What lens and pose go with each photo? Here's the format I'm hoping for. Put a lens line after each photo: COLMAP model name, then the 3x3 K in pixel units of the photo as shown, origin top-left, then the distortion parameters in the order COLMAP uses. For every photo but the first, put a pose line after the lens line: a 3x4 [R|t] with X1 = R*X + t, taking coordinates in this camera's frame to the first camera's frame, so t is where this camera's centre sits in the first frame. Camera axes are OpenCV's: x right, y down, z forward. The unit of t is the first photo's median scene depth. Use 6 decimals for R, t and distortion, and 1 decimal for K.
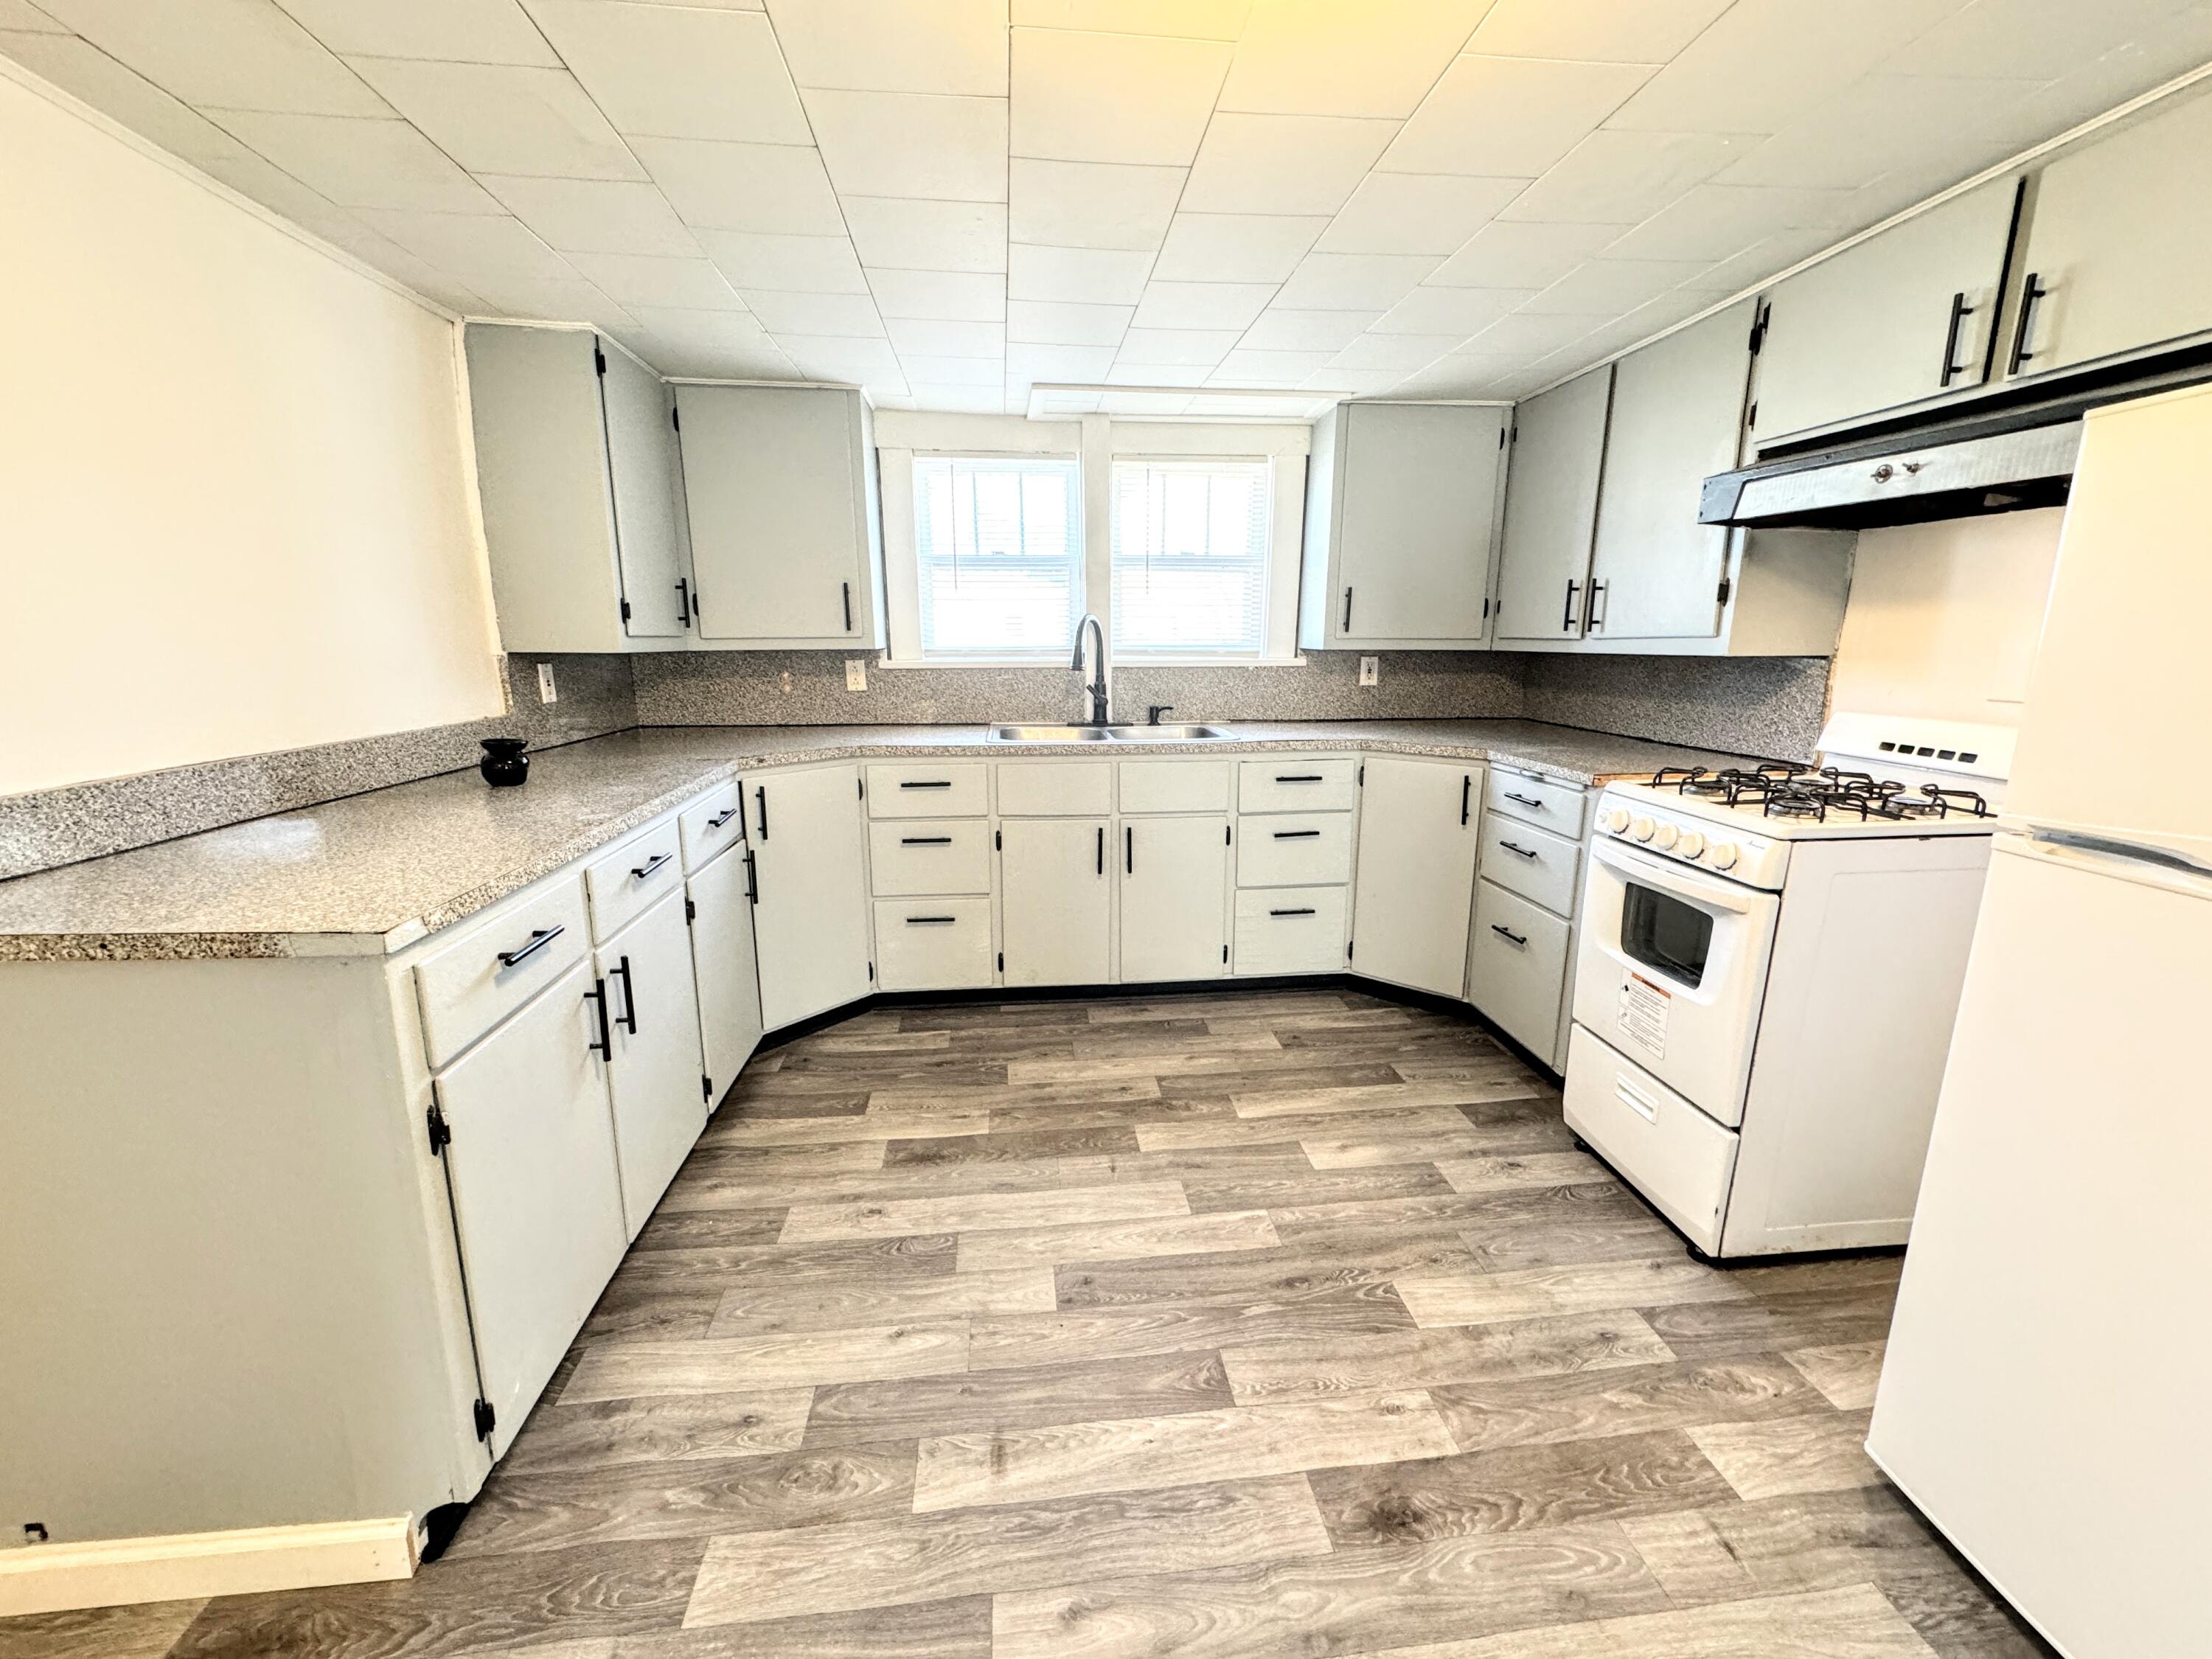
lens RADIAL K [[880.6, 0, 1106.0], [0, 880.6, 829.5], [0, 0, 1]] dist [-0.000651, 0.000090]
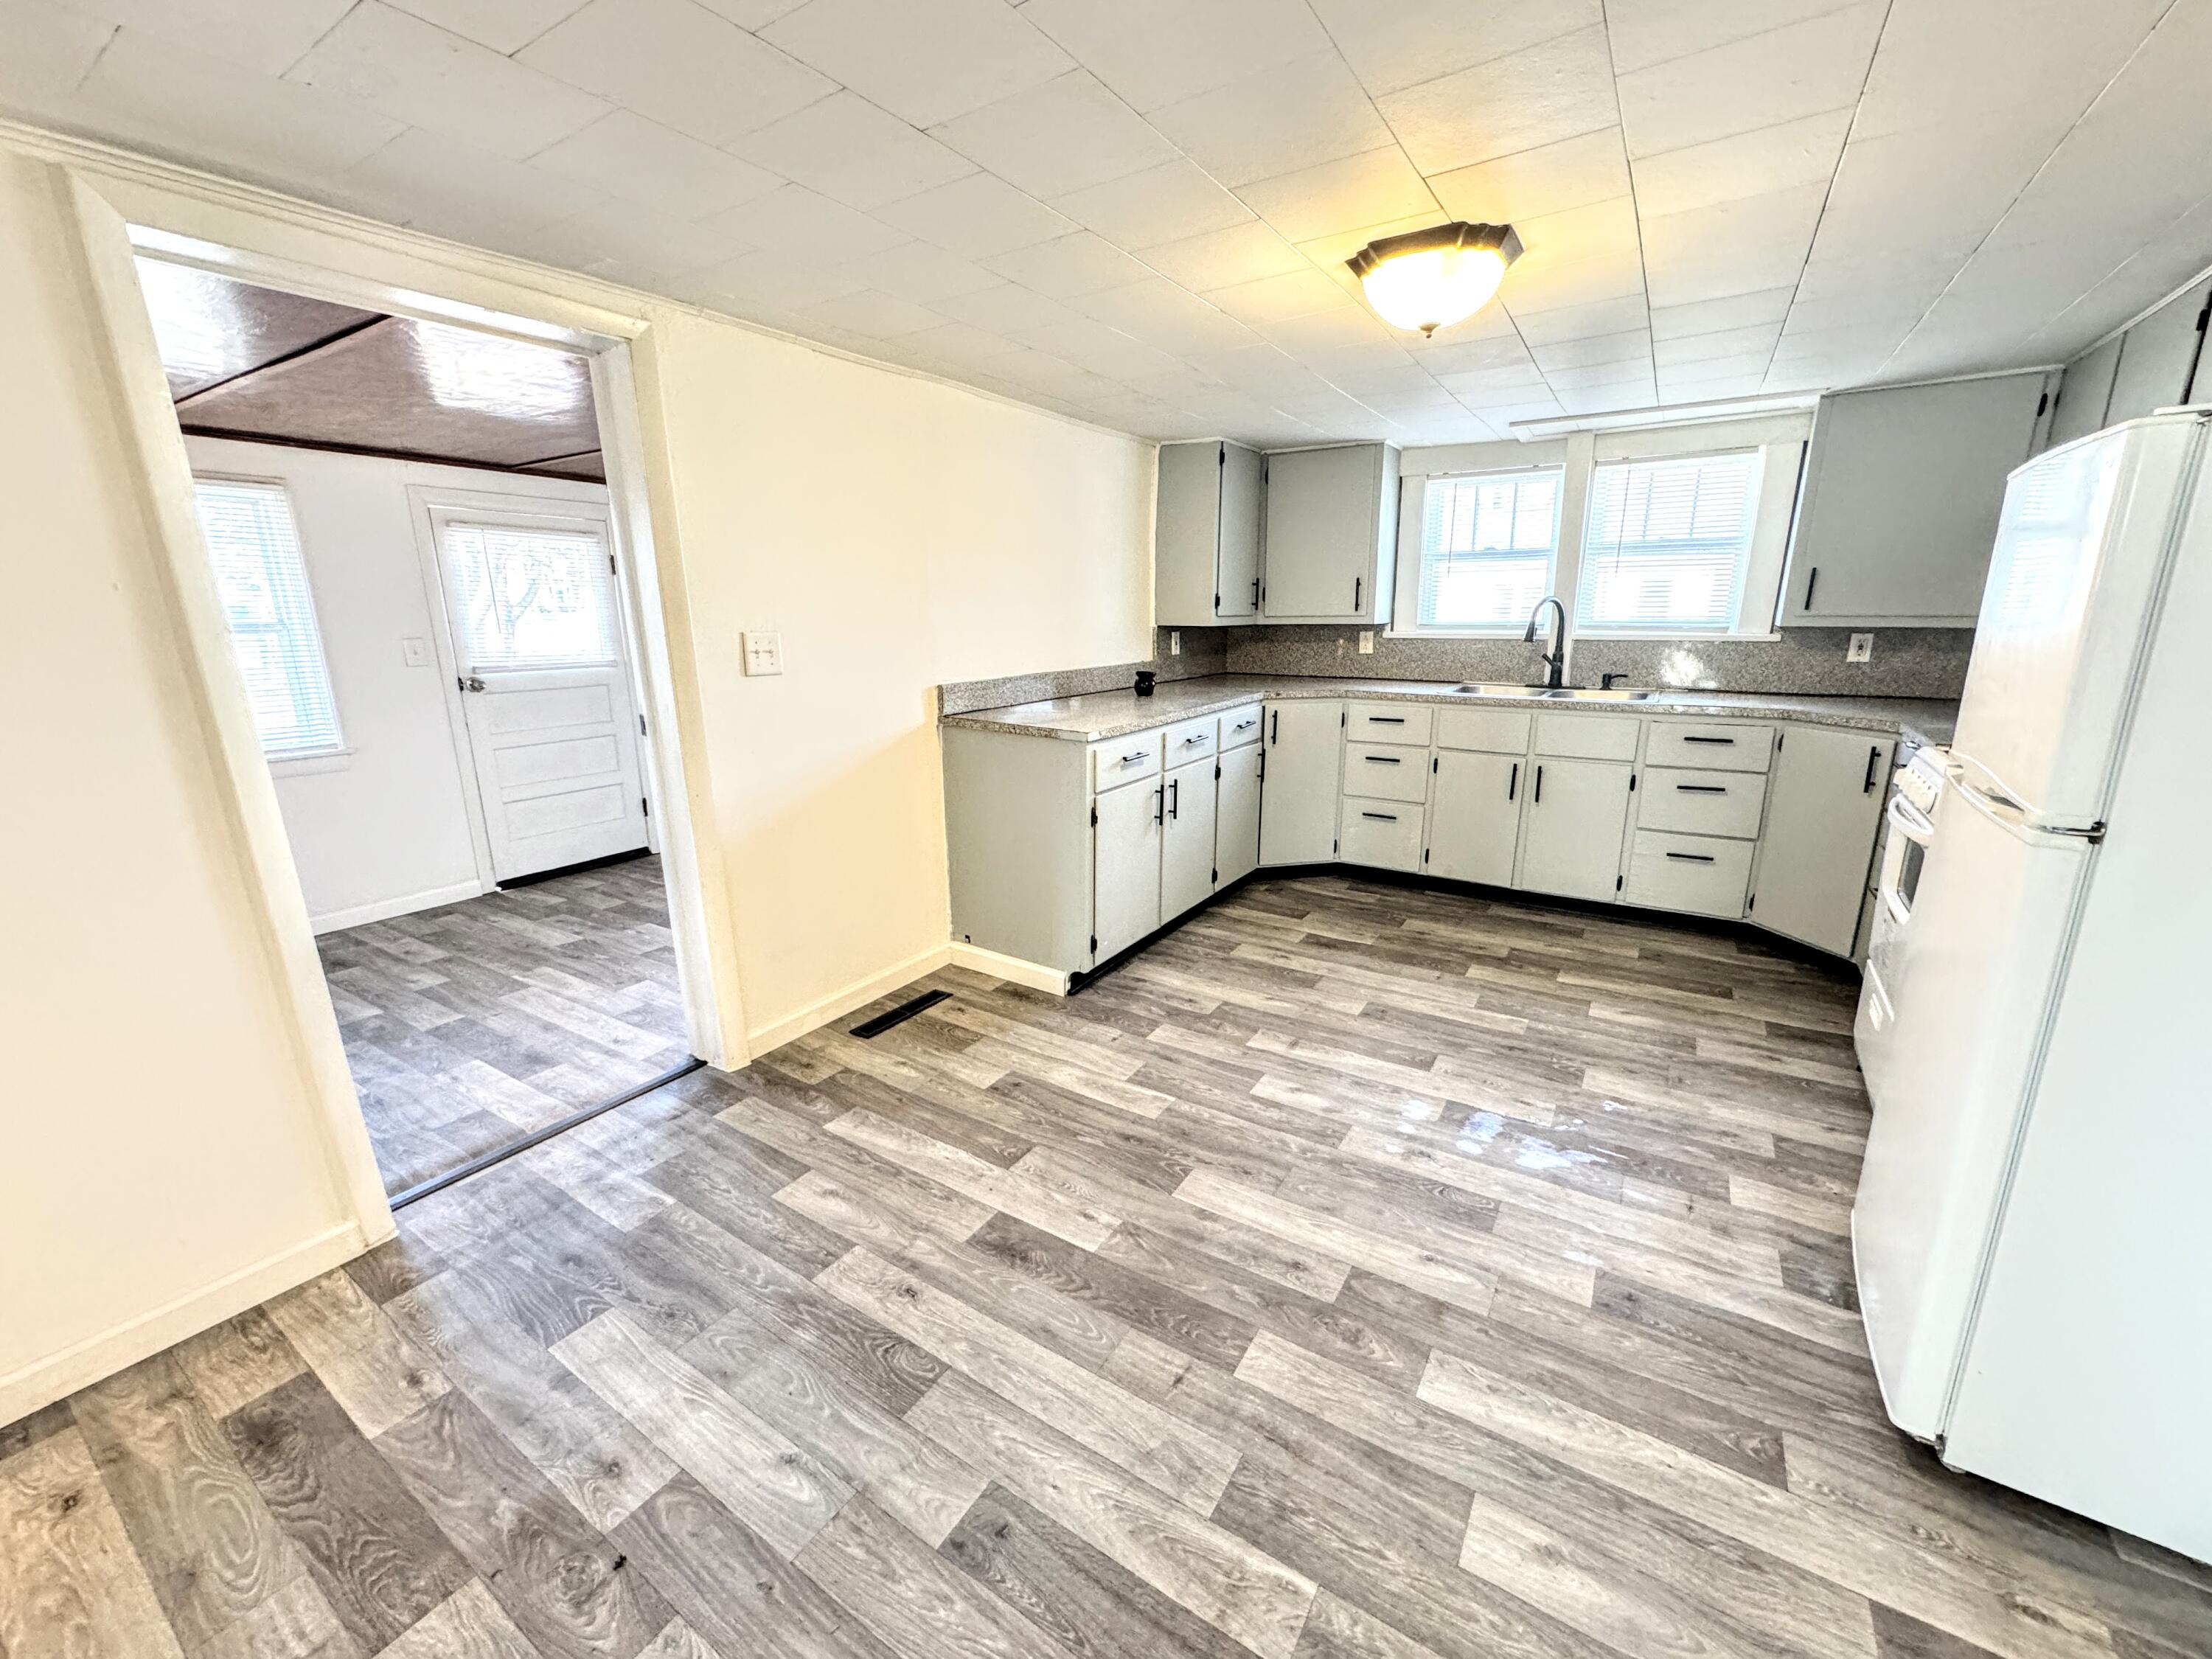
lens RADIAL K [[880.6, 0, 1106.0], [0, 880.6, 829.5], [0, 0, 1]] dist [-0.000651, 0.000090]
pose [[0.777075, 0.148624, -0.611609, 0.389410], [-0.126807, 0.988764, 0.079161, 0.079297], [0.616502, 0.016042, 0.787190, -0.460450]]
